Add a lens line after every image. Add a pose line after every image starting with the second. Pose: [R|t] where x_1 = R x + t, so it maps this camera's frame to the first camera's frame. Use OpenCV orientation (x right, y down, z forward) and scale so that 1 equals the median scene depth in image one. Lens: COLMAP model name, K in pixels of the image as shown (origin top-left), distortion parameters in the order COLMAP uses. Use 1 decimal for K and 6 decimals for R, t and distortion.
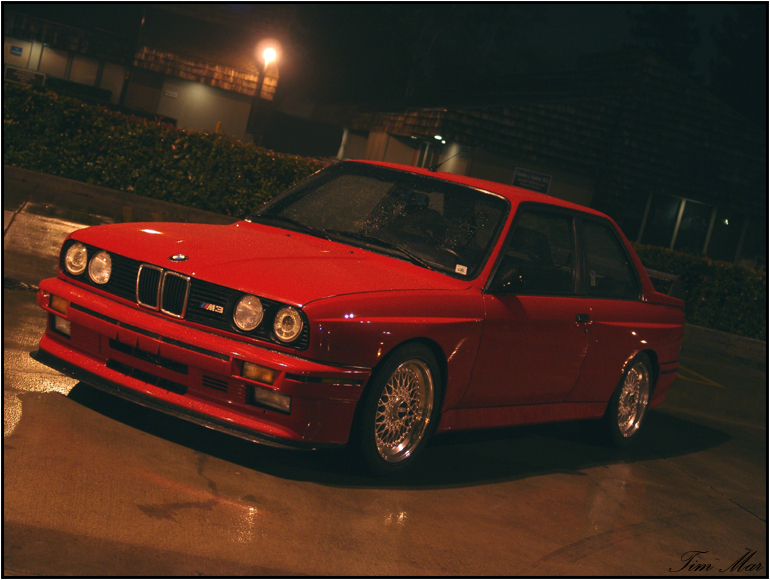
lens RADIAL K [[1328.2, 0, 385.3], [0, 1328.2, 290.2], [0, 0, 1]] dist [-0.023016, 0.000000]
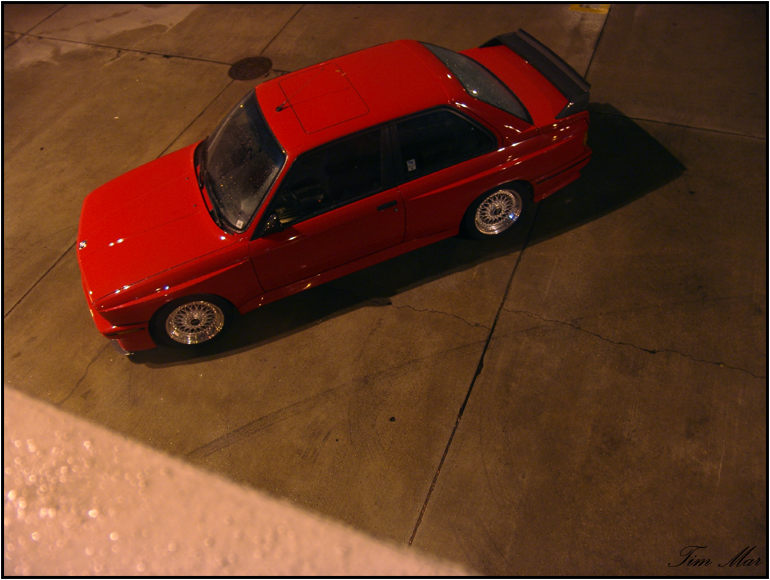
lens RADIAL K [[635.7, 0, 384.6], [0, 635.7, 290.5], [0, 0, 1]] dist [-0.085803, -0.000442]
pose [[0.761617, 0.228786, -0.606298, 0.766388], [0.242397, 0.767108, 0.593961, -0.416141], [0.600985, -0.599336, 0.528785, 0.761632]]
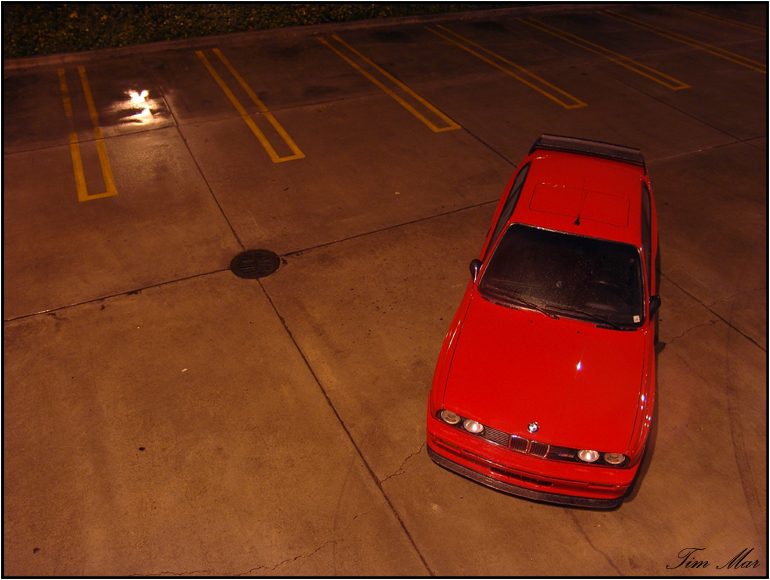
lens RADIAL K [[635.7, 0, 384.1], [0, 635.7, 290.4], [0, 0, 1]] dist [-0.085803, -0.000442]
pose [[0.949616, -0.308683, 0.054255, -0.332711], [0.222816, 0.786659, 0.575778, -0.679764], [-0.220413, -0.534679, 0.815804, 0.493500]]
